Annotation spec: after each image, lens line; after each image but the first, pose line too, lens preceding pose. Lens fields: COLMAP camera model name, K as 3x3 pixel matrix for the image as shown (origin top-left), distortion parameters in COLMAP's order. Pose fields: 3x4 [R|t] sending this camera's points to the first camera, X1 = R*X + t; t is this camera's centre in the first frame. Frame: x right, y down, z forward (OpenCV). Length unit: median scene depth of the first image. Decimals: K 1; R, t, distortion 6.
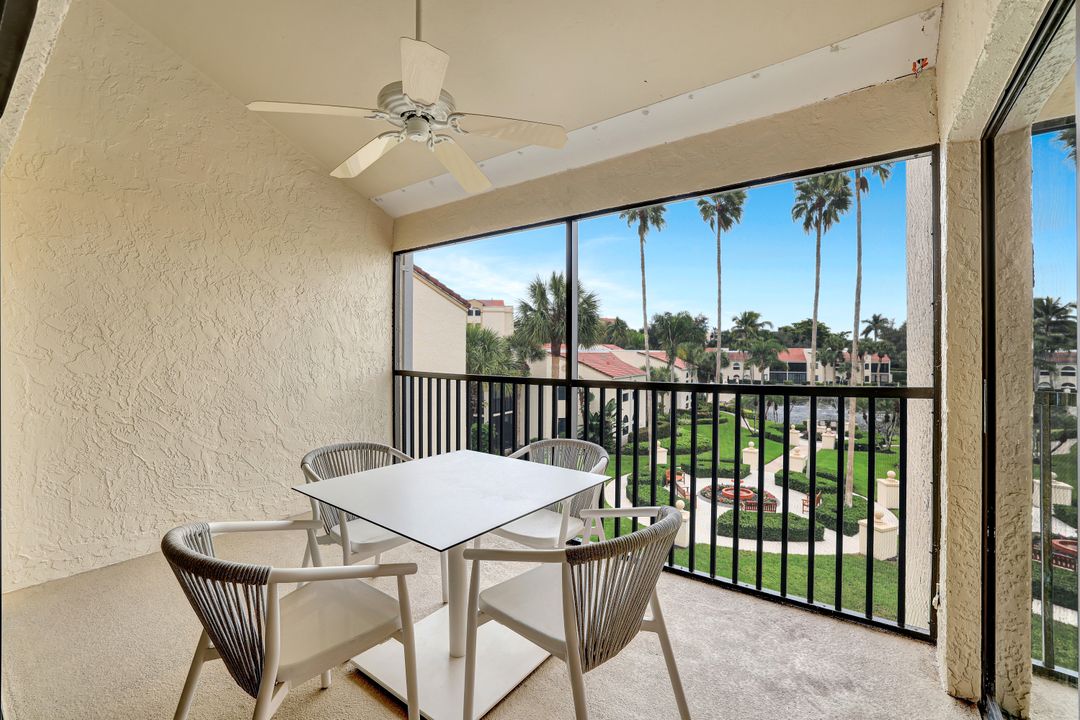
lens RADIAL K [[464.4, 0, 533.5], [0, 464.4, 355.9], [0, 0, 1]] dist [-0.042551, 0.018447]
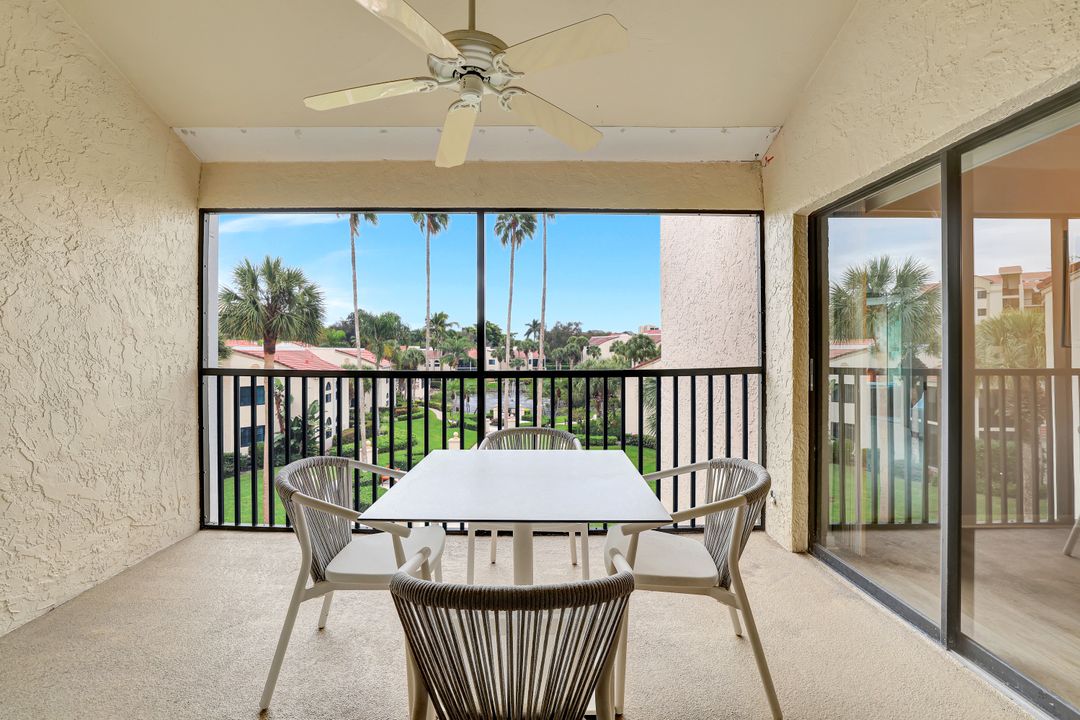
lens RADIAL K [[464.4, 0, 533.5], [0, 464.4, 355.9], [0, 0, 1]] dist [-0.042551, 0.018447]
pose [[0.795843, -0.008019, 0.605450, -0.059312], [0.005677, 0.999967, 0.005782, 0.001770], [-0.605476, -0.001164, 0.795863, 0.018452]]
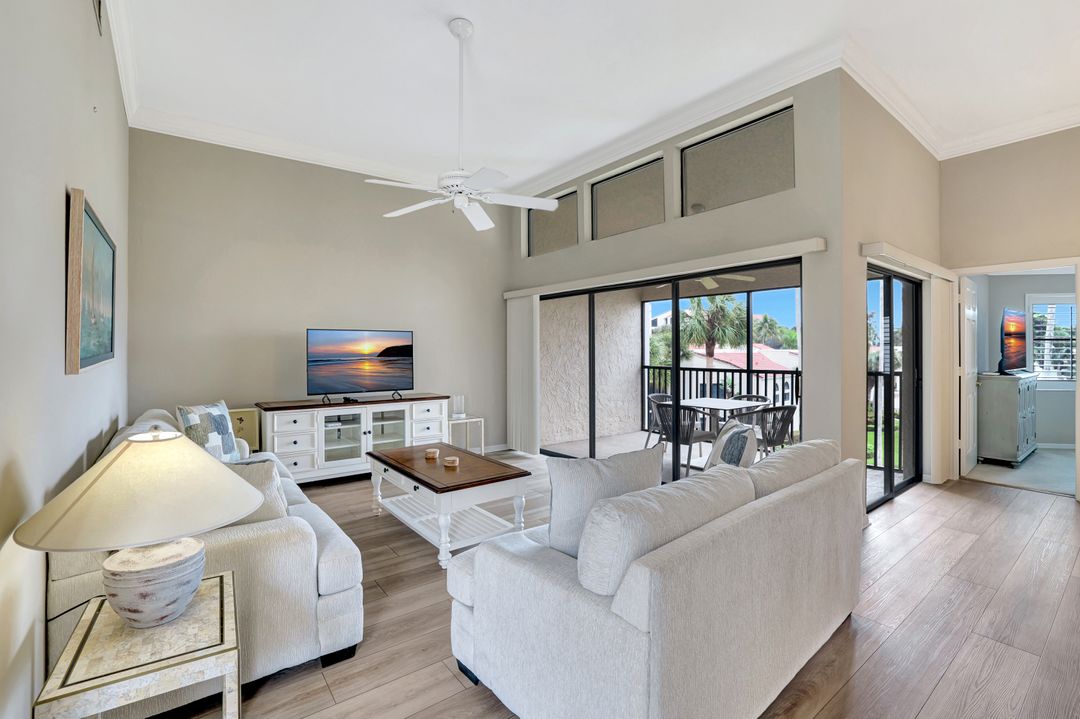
lens RADIAL K [[464.4, 0, 533.5], [0, 464.4, 355.4], [0, 0, 1]] dist [-0.042551, 0.018447]
pose [[0.958645, -0.001836, -0.284599, -0.035684], [0.002020, 0.999998, 0.000352, -0.002003], [0.284598, -0.000912, 0.958647, -0.165422]]
